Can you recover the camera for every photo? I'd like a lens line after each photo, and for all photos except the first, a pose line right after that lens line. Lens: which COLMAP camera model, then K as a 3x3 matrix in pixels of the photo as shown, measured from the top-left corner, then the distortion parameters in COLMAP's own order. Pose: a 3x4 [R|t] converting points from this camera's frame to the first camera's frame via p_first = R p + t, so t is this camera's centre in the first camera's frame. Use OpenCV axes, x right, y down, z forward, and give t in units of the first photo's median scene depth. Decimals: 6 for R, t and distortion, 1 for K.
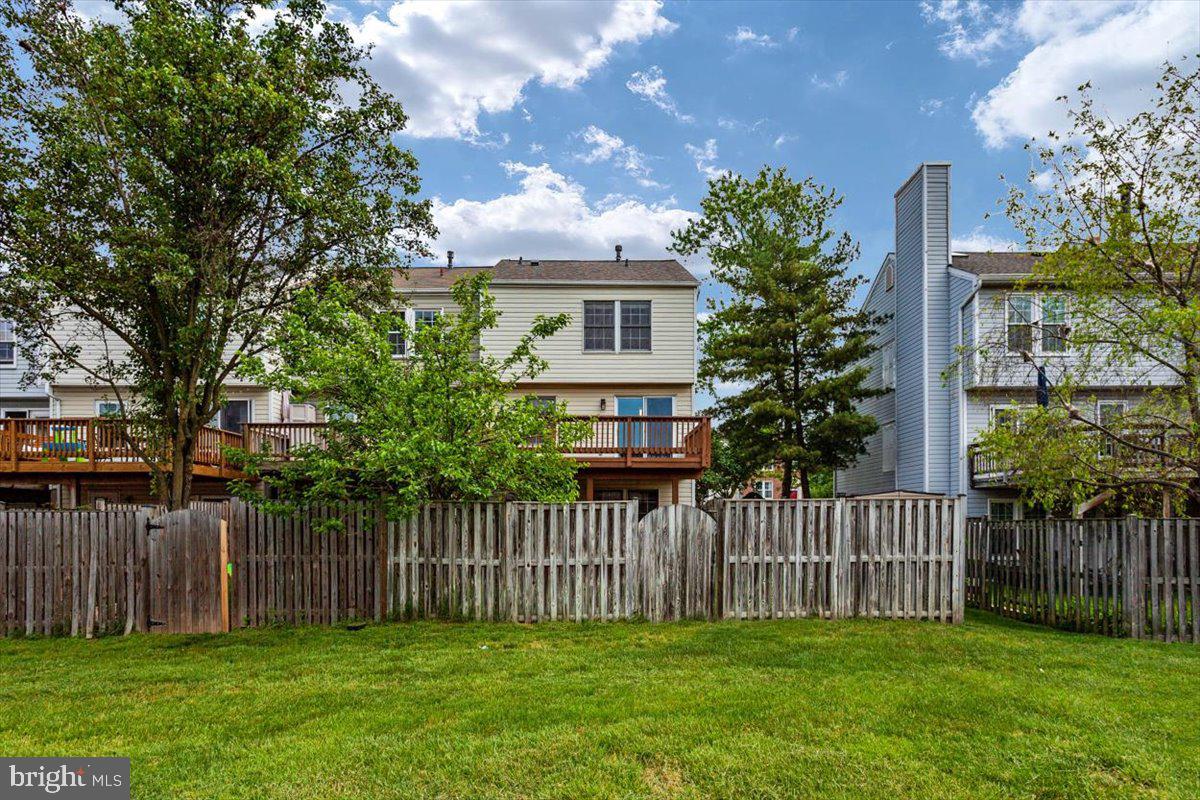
lens RADIAL K [[655.8, 0, 600.0], [0, 655.8, 400.0], [0, 0, 1]] dist [-0.001058, -0.000252]
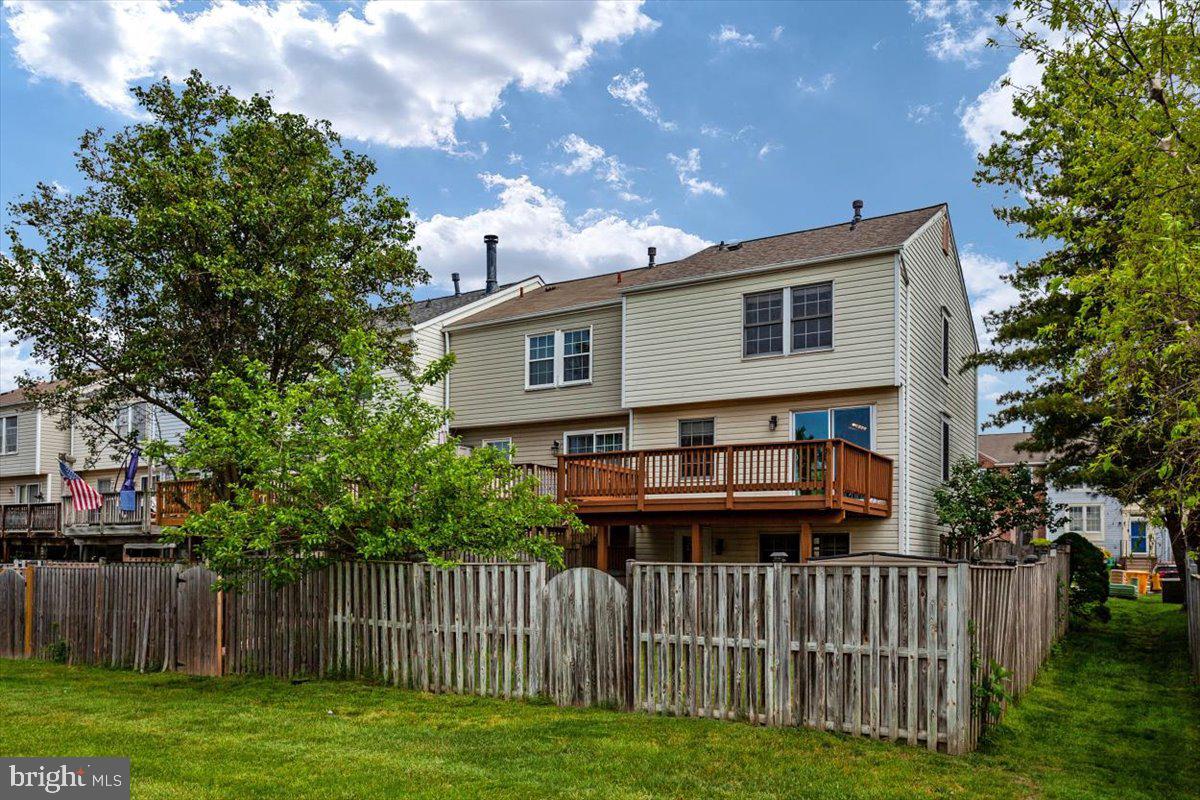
lens RADIAL K [[866.2, 0, 600.0], [0, 866.2, 400.0], [0, 0, 1]] dist [0.008431, 0.000865]
pose [[0.856451, -0.081899, -0.509690, 0.722312], [0.077926, 0.996532, -0.029185, -0.020563], [0.510312, -0.014723, 0.859863, 0.060684]]
